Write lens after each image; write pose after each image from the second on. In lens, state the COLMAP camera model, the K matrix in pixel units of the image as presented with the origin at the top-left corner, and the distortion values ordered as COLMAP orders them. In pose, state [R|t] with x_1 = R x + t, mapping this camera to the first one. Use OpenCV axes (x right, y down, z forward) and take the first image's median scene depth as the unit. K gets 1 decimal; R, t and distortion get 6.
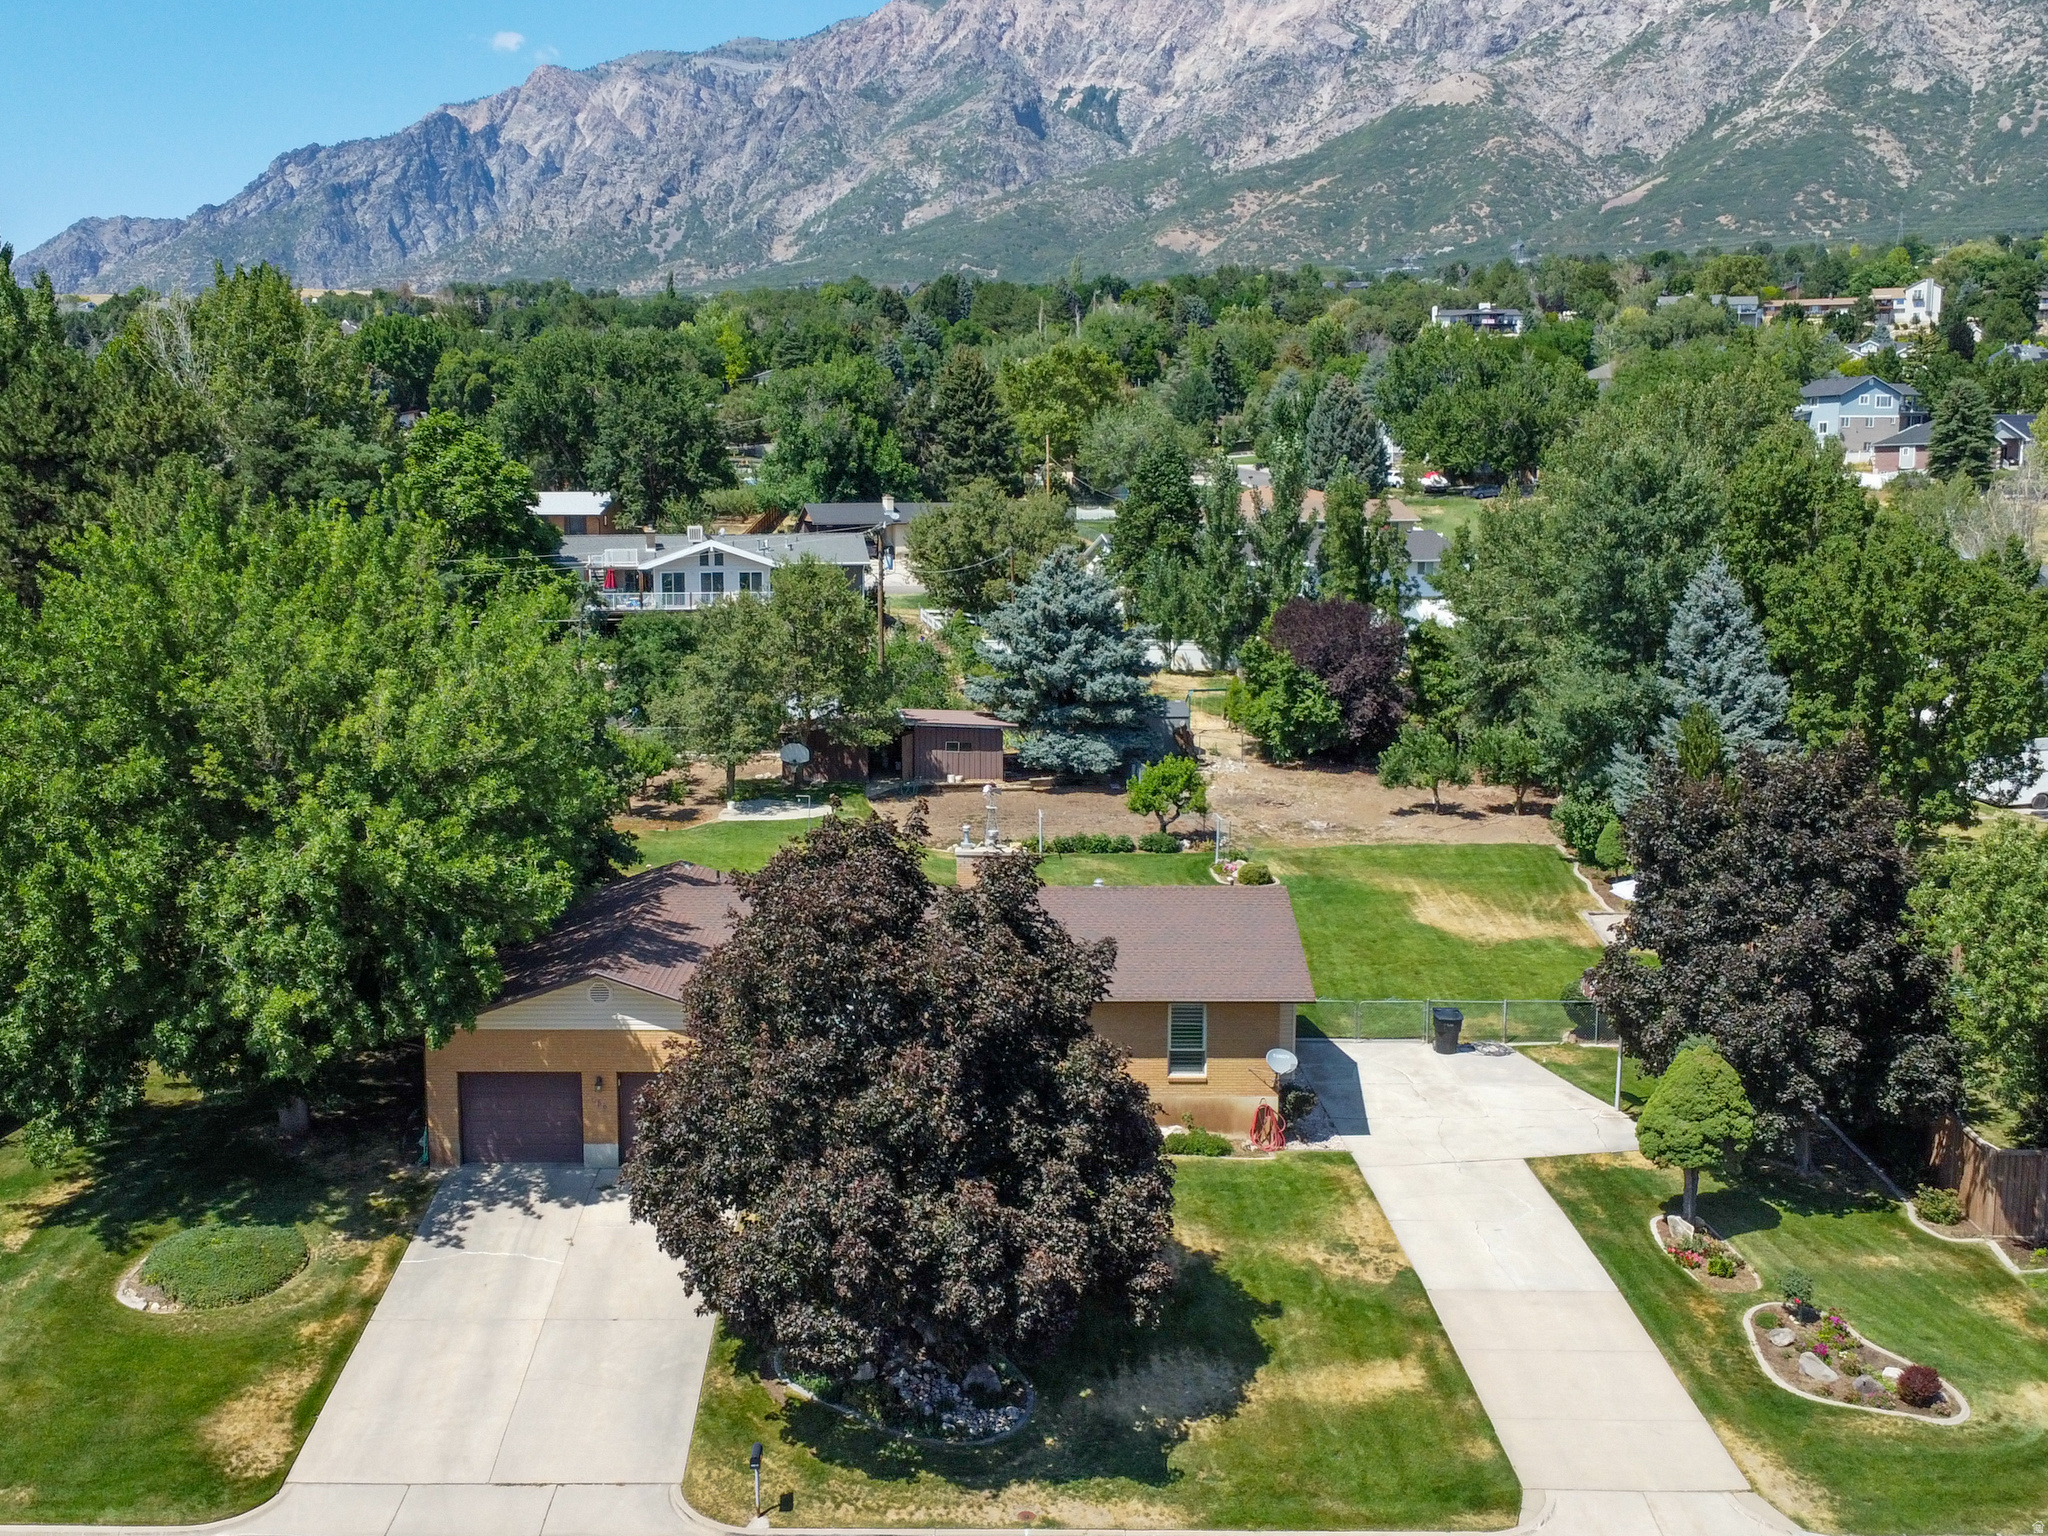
lens RADIAL K [[2054.0, 0, 944.3], [0, 2054.0, 796.1], [0, 0, 1]] dist [0.006375, 0.000000]
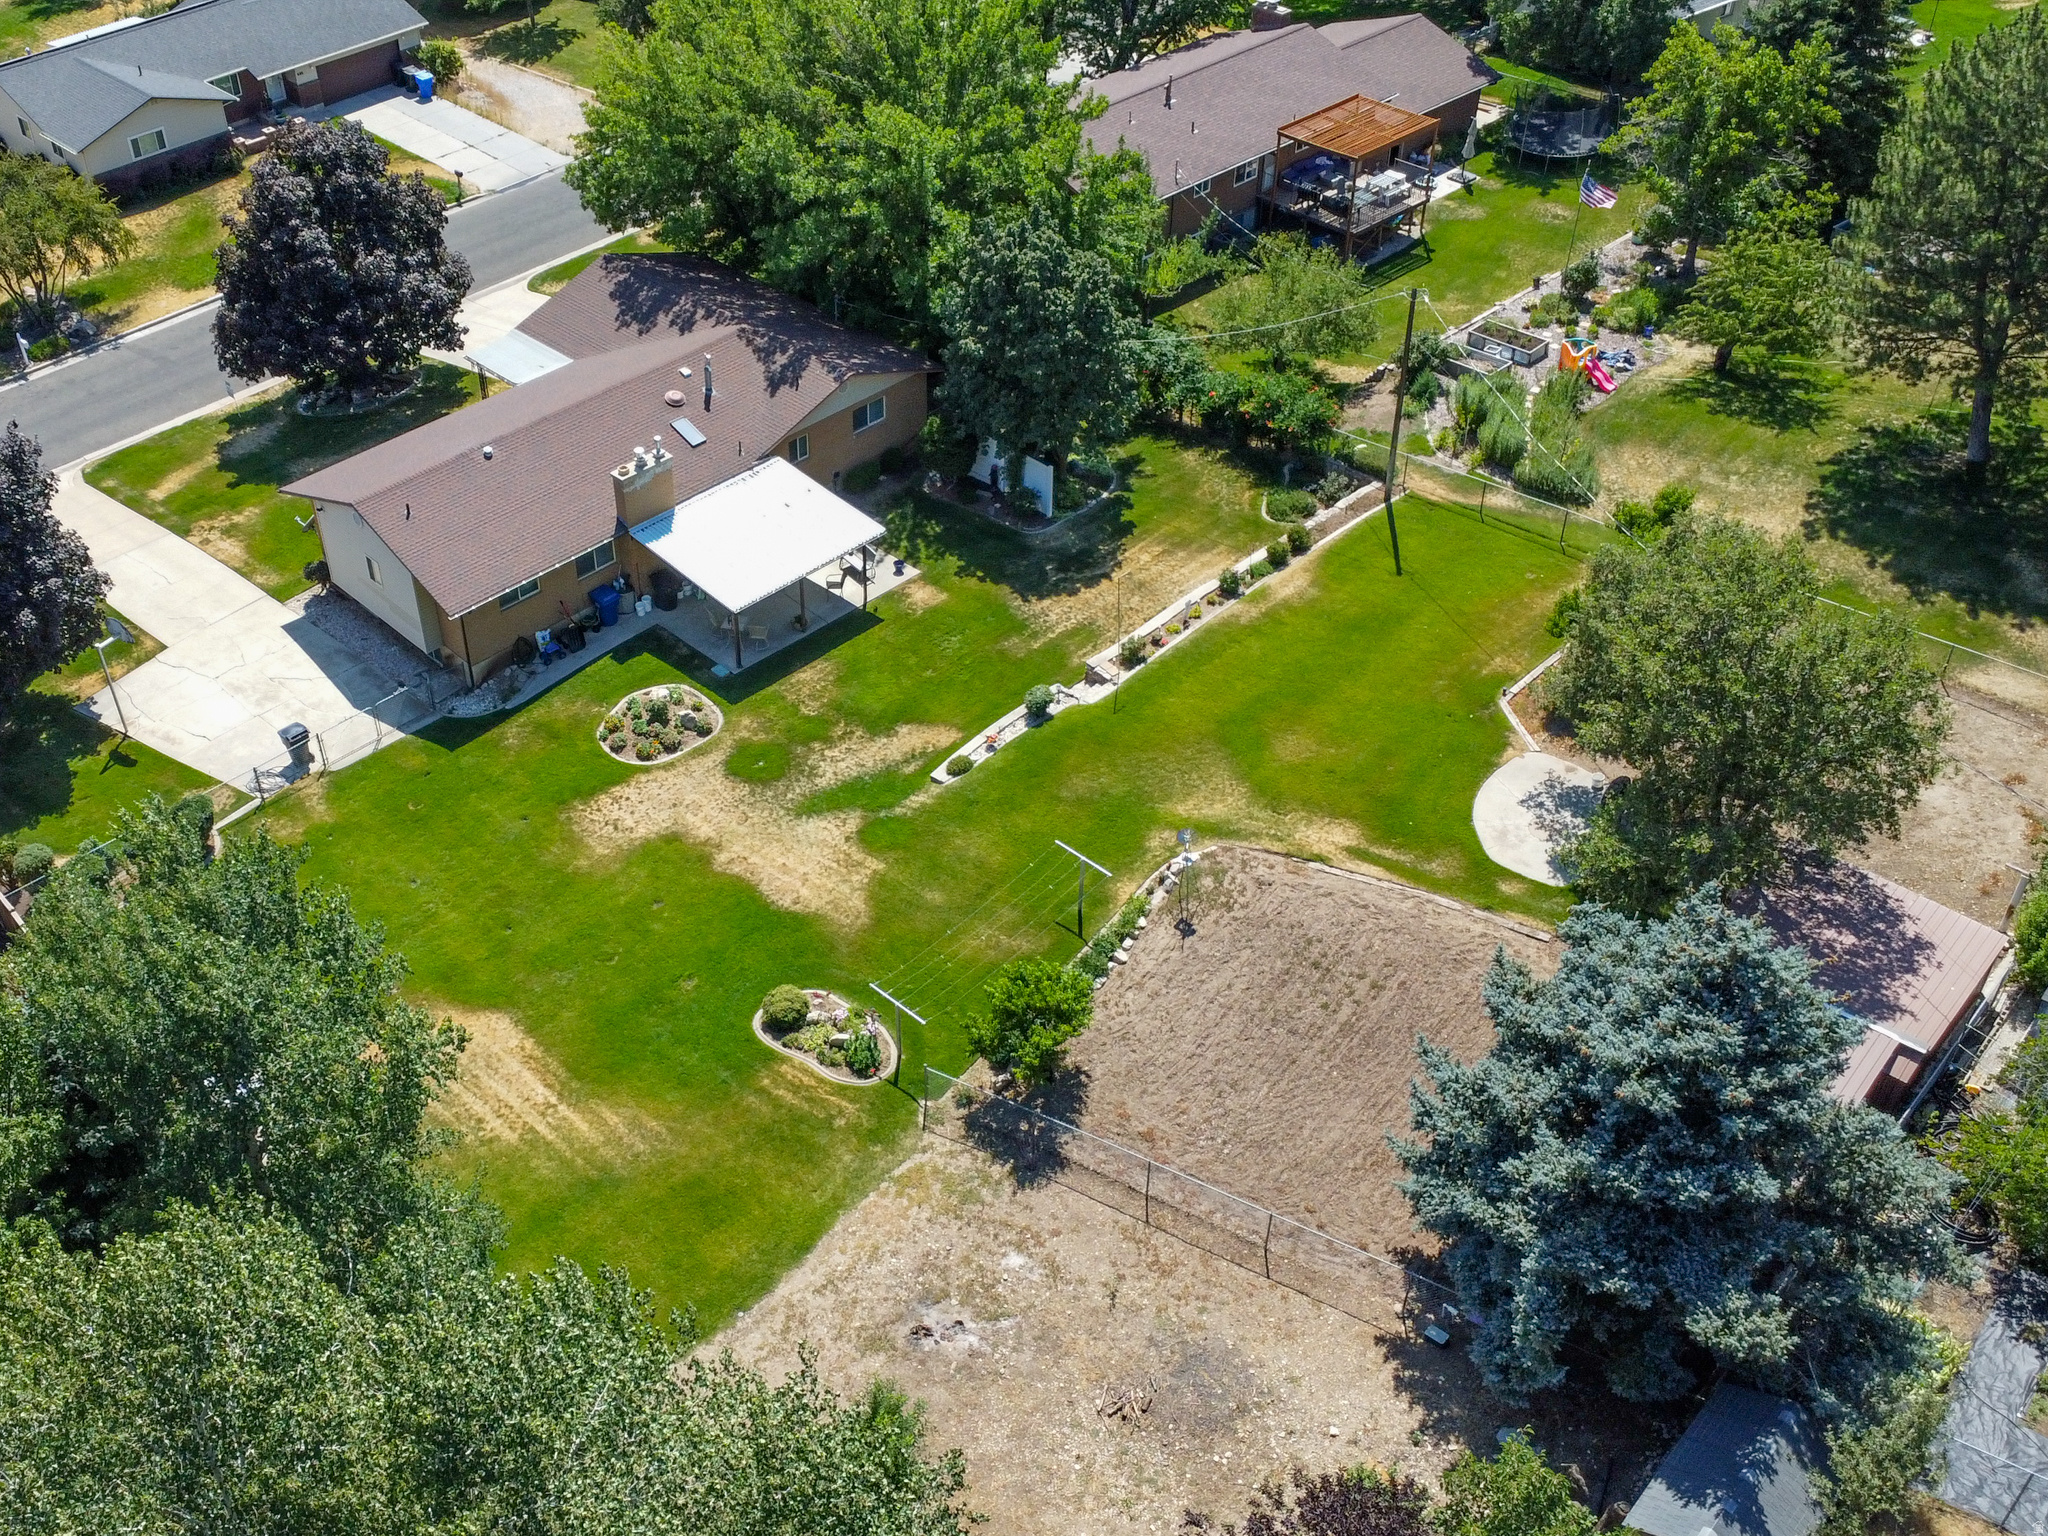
lens RADIAL K [[2054.0, 0, 781.0], [0, 2054.0, 774.8], [0, 0, 1]] dist [0.006375, 0.000000]
pose [[-0.738488, 0.458006, -0.494839, 0.270261], [-0.048846, 0.695625, 0.716743, -0.298915], [0.672495, 0.553477, -0.491340, 0.773248]]
